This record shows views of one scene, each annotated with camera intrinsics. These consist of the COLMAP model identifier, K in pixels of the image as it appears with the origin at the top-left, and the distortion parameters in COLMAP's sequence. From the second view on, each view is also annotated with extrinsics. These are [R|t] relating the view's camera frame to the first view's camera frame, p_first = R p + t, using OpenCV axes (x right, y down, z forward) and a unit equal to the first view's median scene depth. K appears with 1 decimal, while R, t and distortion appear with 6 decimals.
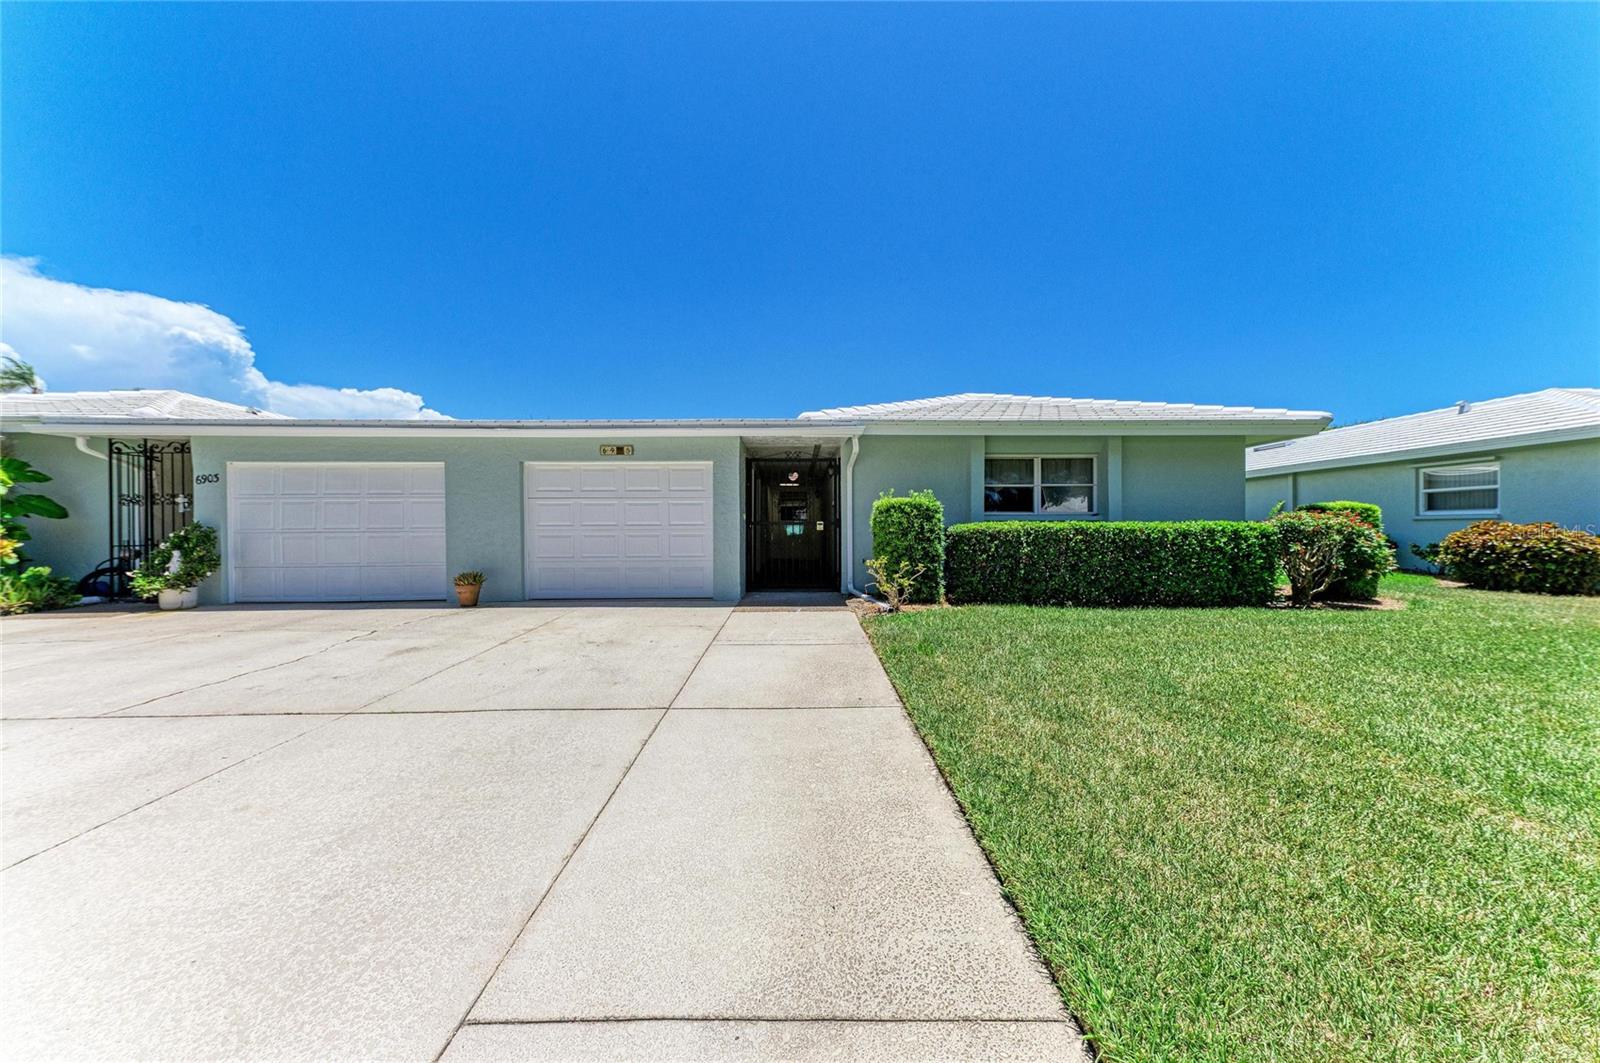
lens RADIAL K [[542.3, 0, 802.3], [0, 542.3, 528.6], [0, 0, 1]] dist [0.012758, 0.000120]
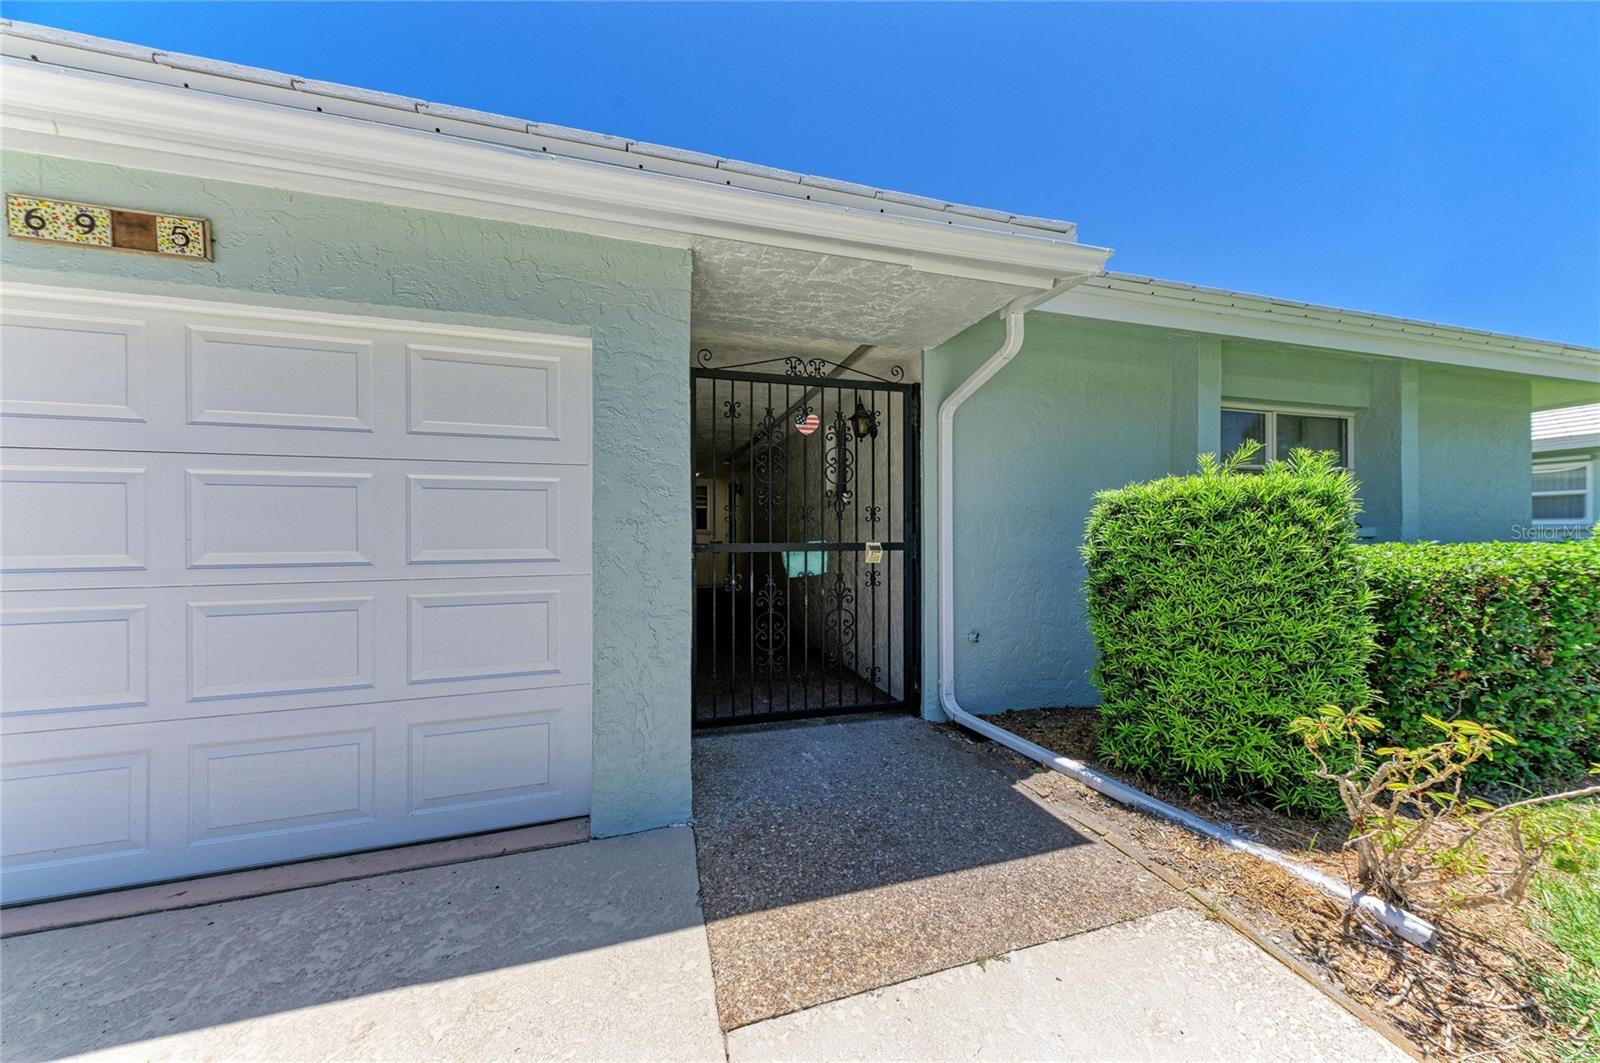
lens RADIAL K [[542.3, 0, 805.8], [0, 542.3, 529.6], [0, 0, 1]] dist [0.012758, 0.000120]
pose [[0.959293, -0.000299, 0.282414, -0.138932], [0.002592, 0.999967, -0.007748, -0.021159], [-0.282402, 0.008165, 0.959261, 0.708794]]
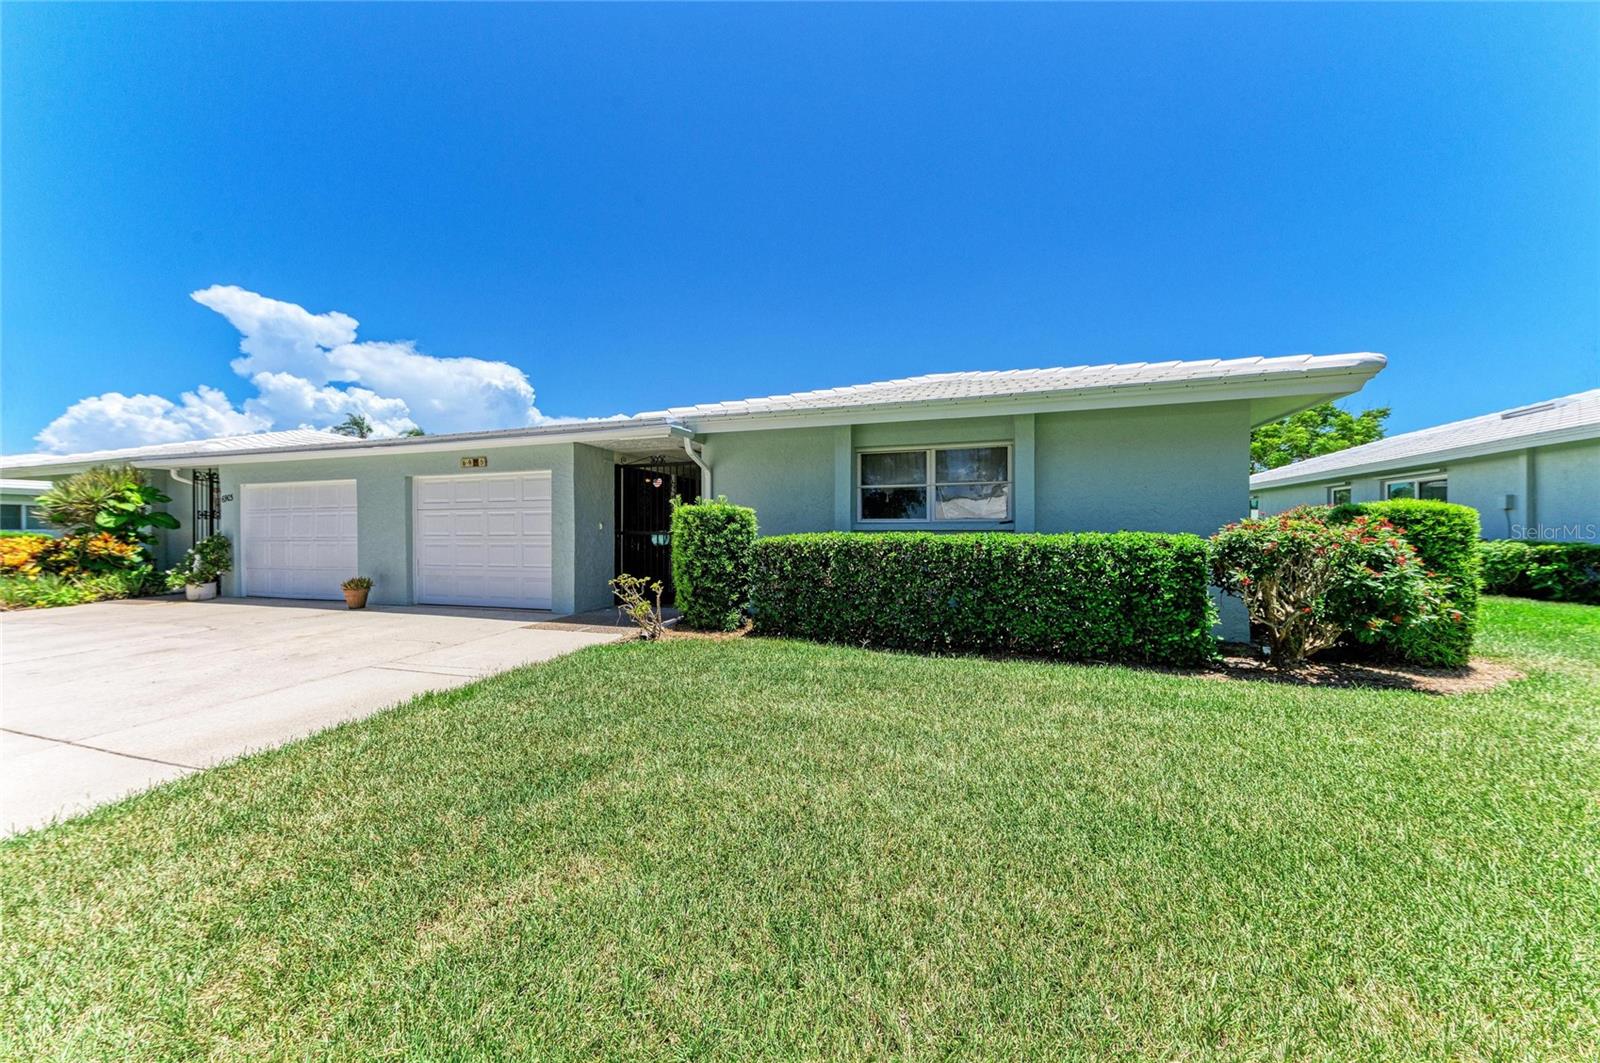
lens RADIAL K [[542.3, 0, 803.3], [0, 542.3, 530.3], [0, 0, 1]] dist [0.012758, 0.000120]
pose [[0.945841, 0.000027, -0.324631, 0.578989], [-0.000284, 1.000000, -0.000743, -0.015513], [0.324631, 0.000795, 0.945841, 0.229668]]
